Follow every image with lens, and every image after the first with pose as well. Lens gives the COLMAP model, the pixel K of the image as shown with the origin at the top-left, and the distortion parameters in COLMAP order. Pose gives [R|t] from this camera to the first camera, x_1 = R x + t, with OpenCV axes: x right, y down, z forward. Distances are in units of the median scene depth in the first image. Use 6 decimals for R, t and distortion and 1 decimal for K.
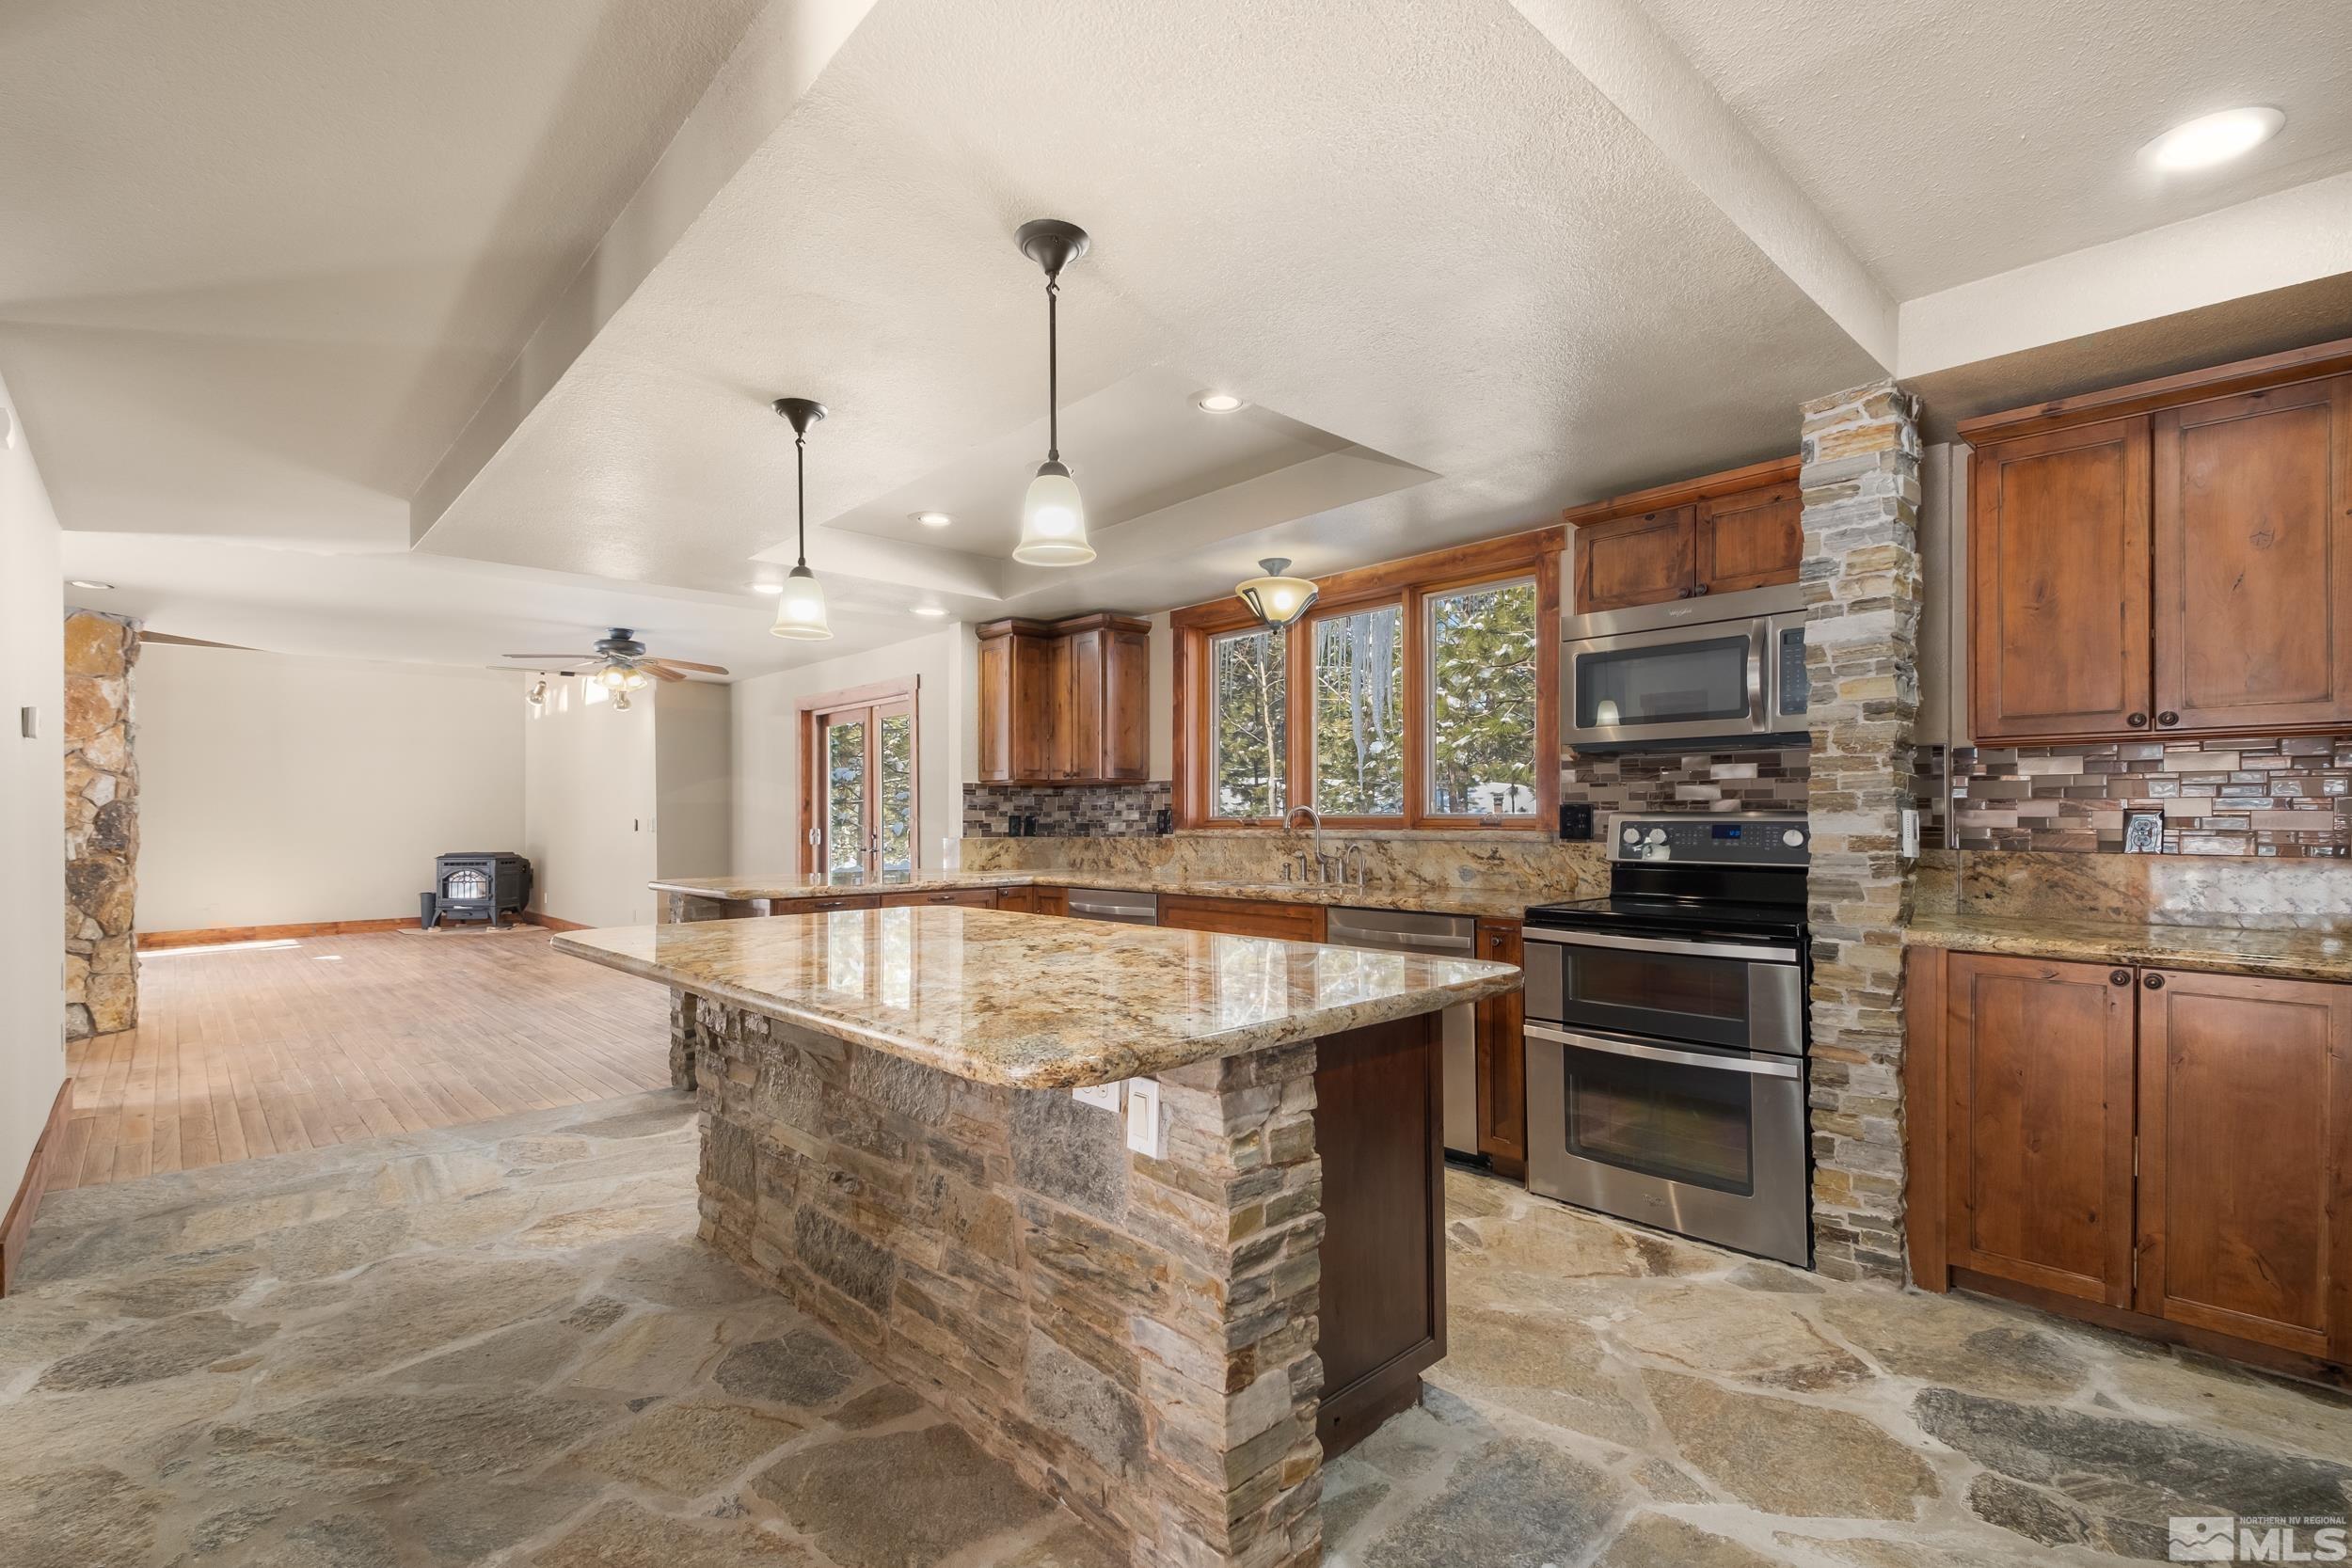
lens RADIAL K [[1031.5, 0, 1151.5], [0, 1031.5, 825.9], [0, 0, 1]] dist [0.028882, -0.011532]
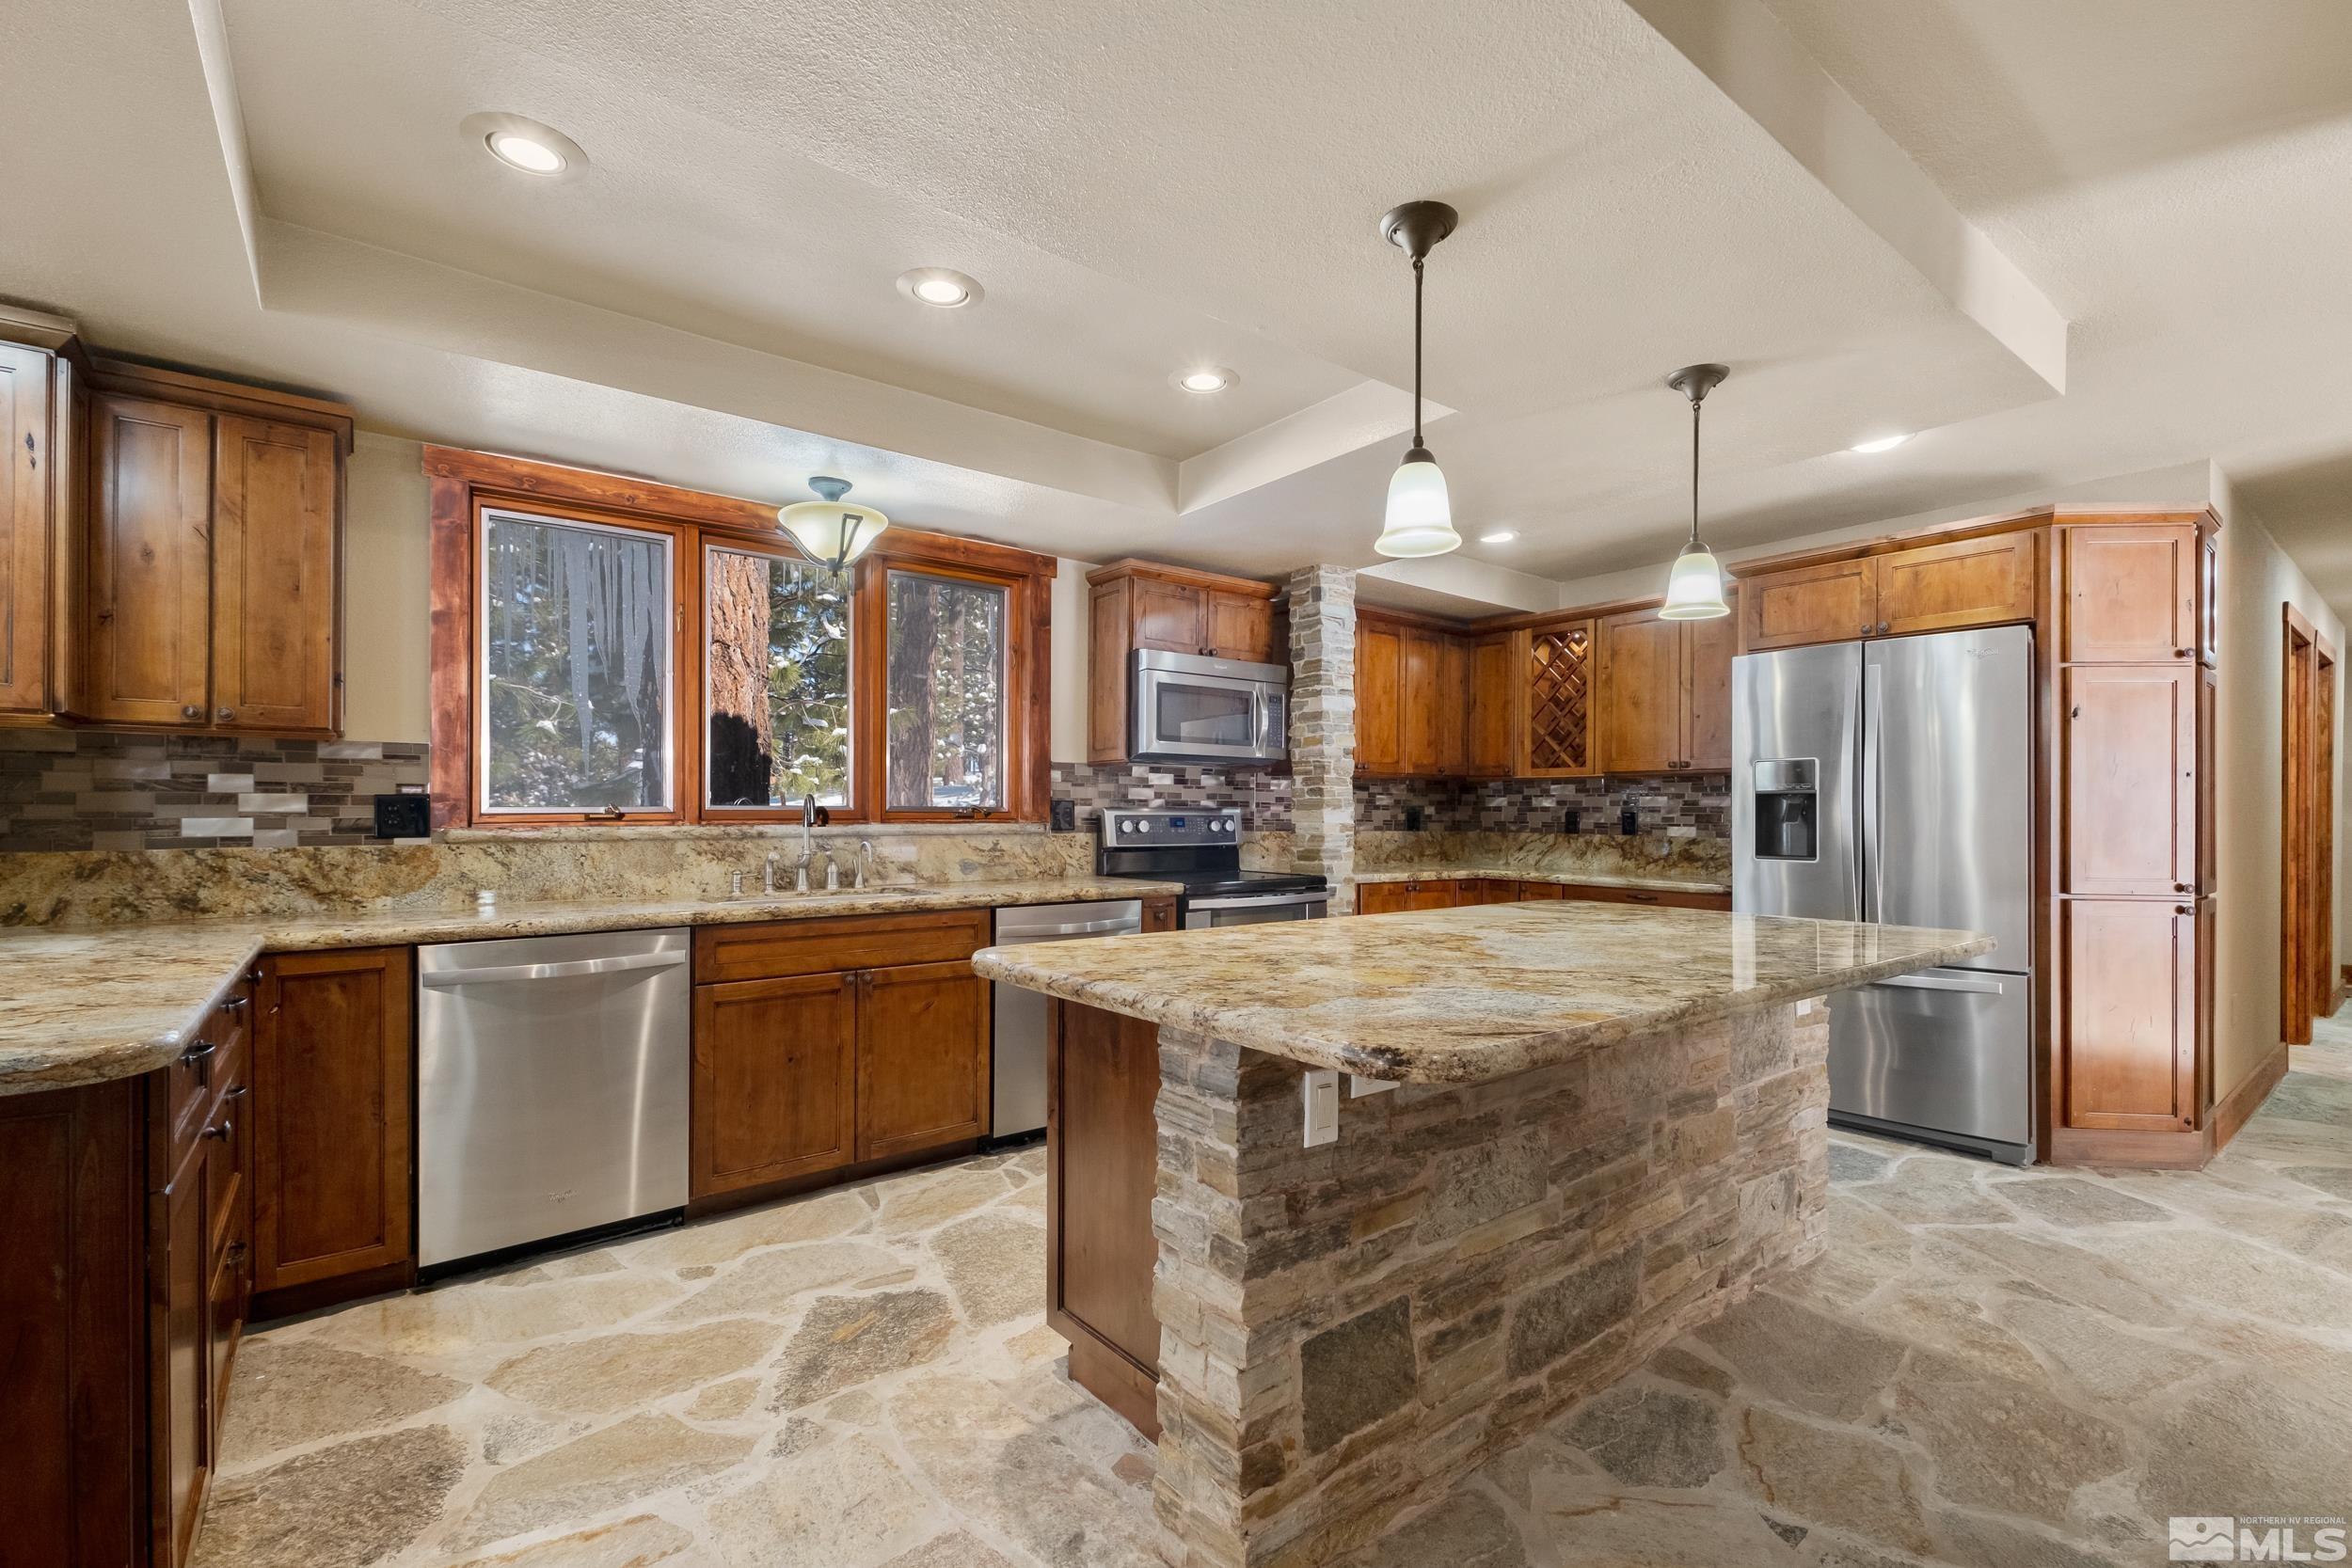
lens RADIAL K [[1031.5, 0, 1190.5], [0, 1031.5, 798.5], [0, 0, 1]] dist [0.028882, -0.011532]
pose [[0.092710, 0.019896, 0.995494, -0.683768], [0.007230, 0.999761, -0.020654, 0.001828], [-0.995667, 0.009113, 0.092544, 0.700208]]
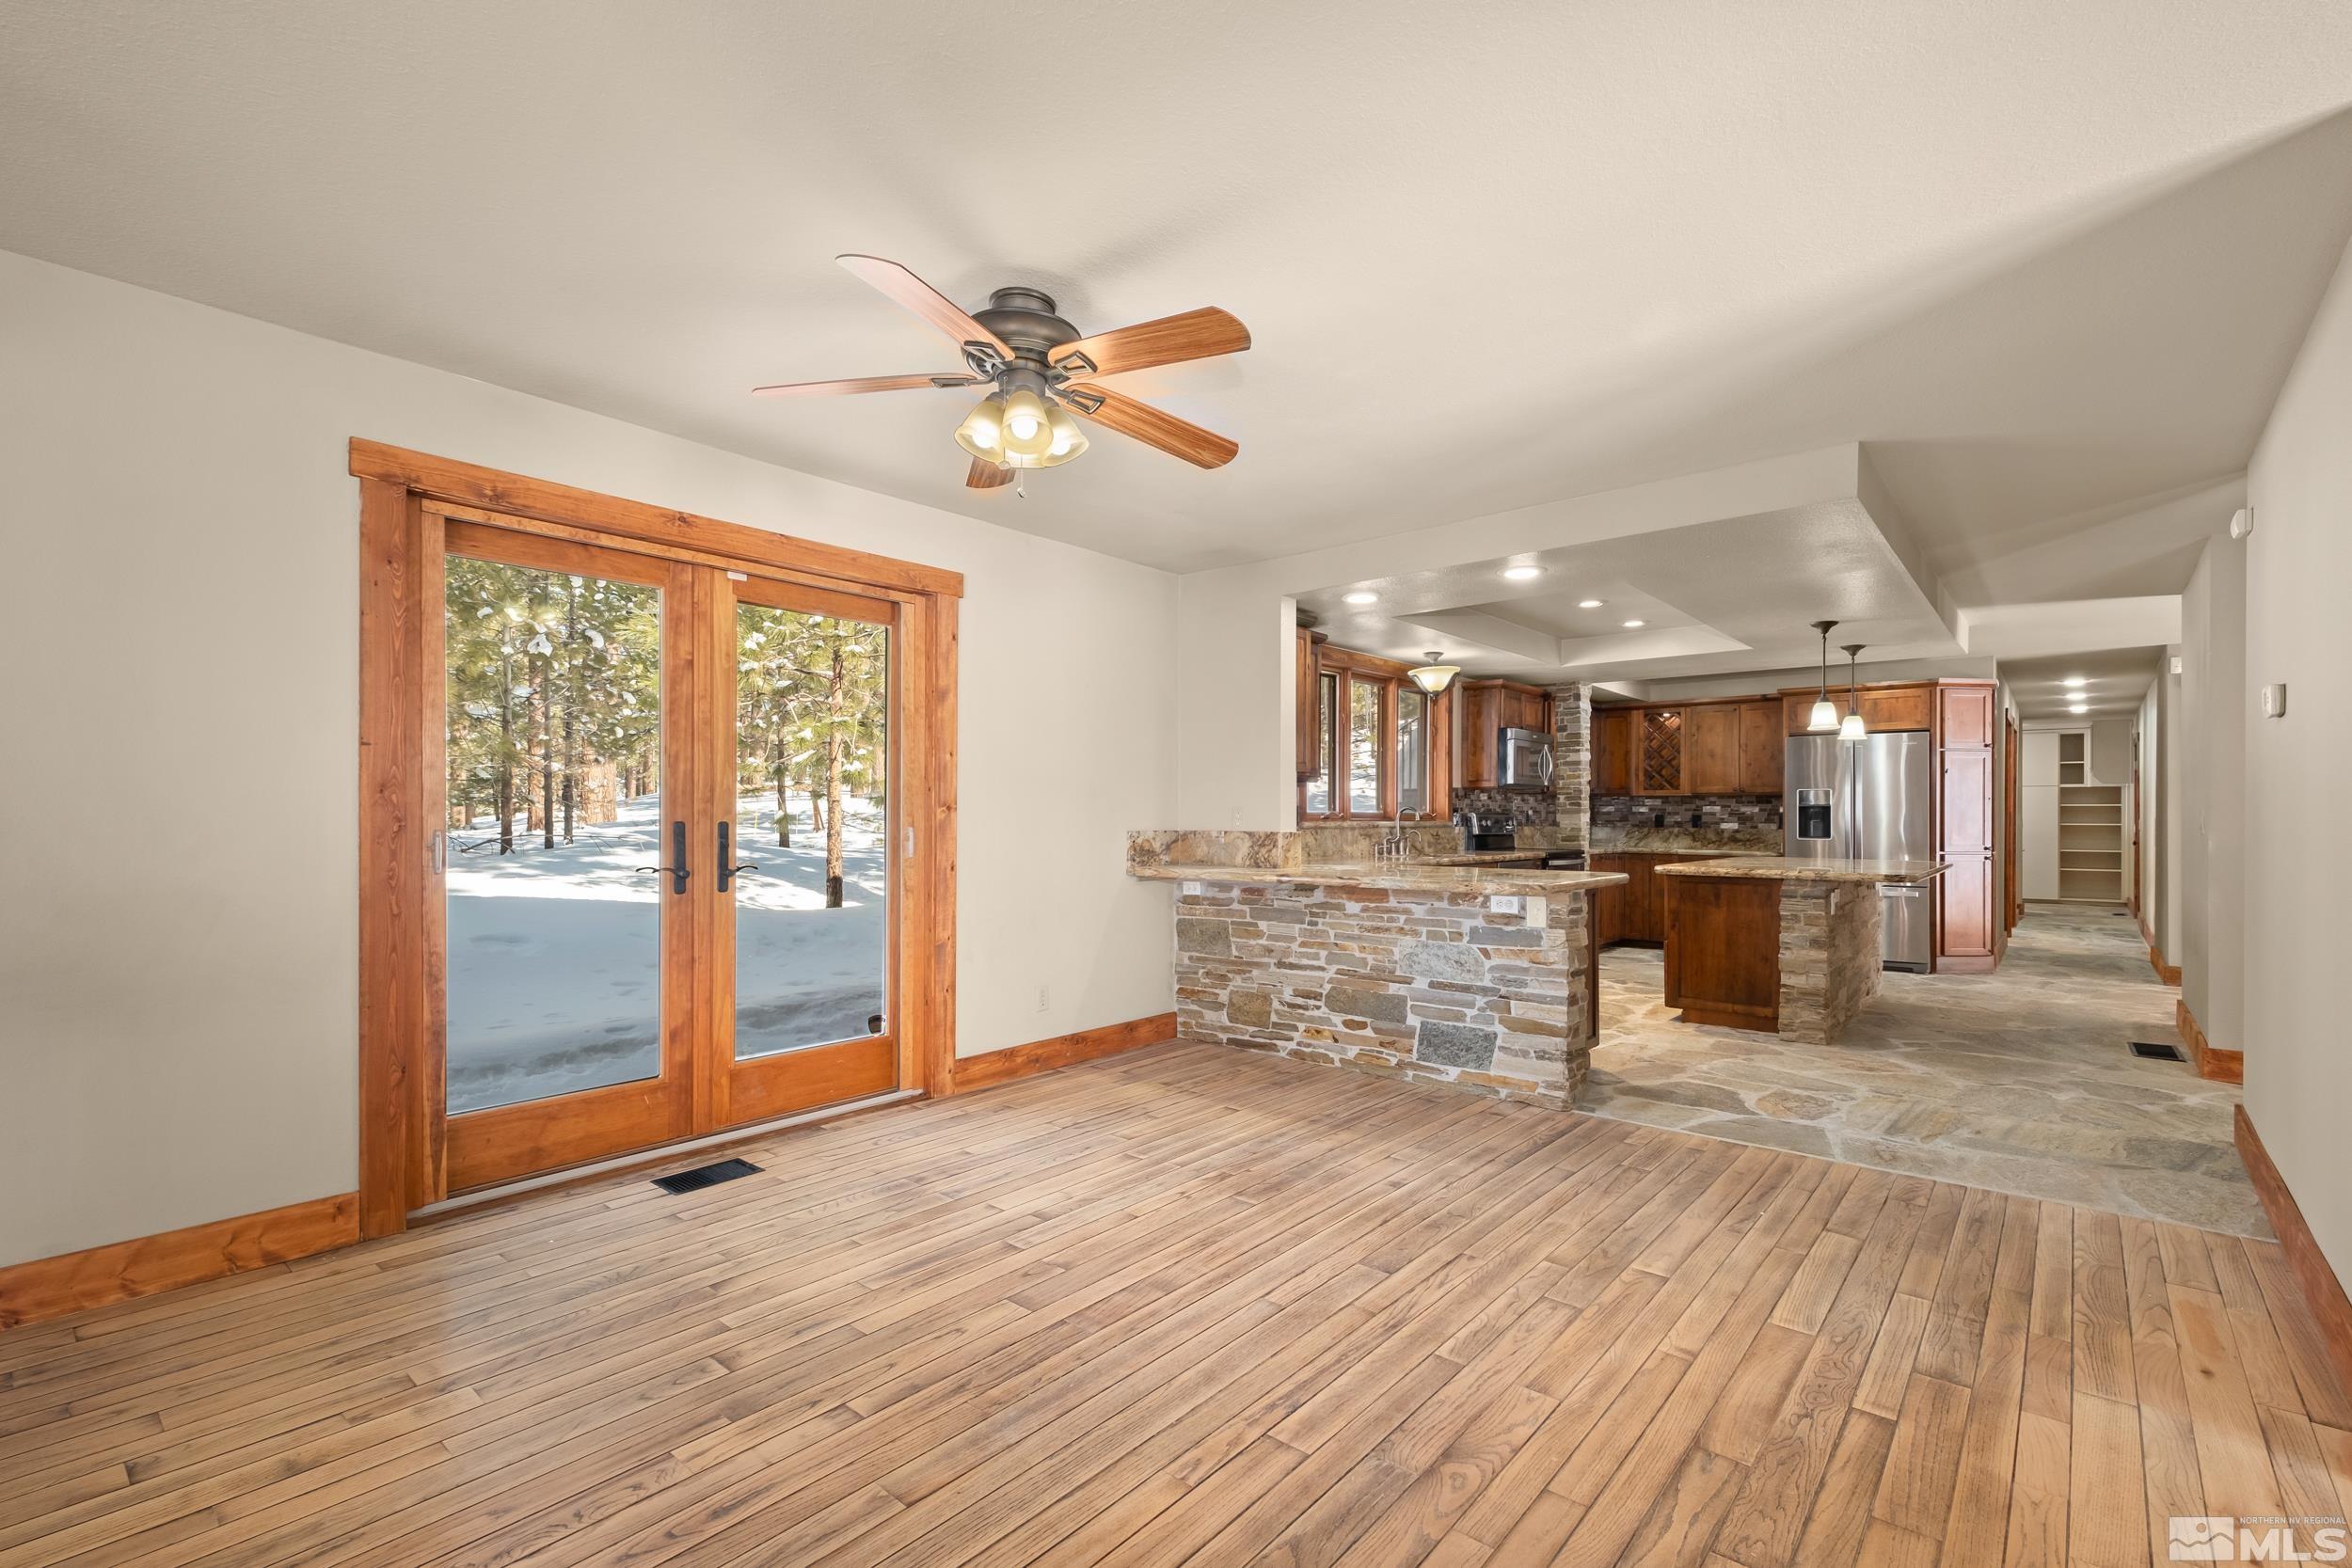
lens RADIAL K [[1031.5, 0, 1191.2], [0, 1031.5, 794.7], [0, 0, 1]] dist [0.028882, -0.011532]
pose [[-0.114668, 0.028474, 0.992996, -2.131105], [0.008914, 0.999578, -0.027633, 0.006058], [-0.993364, 0.005683, -0.114874, 2.375949]]
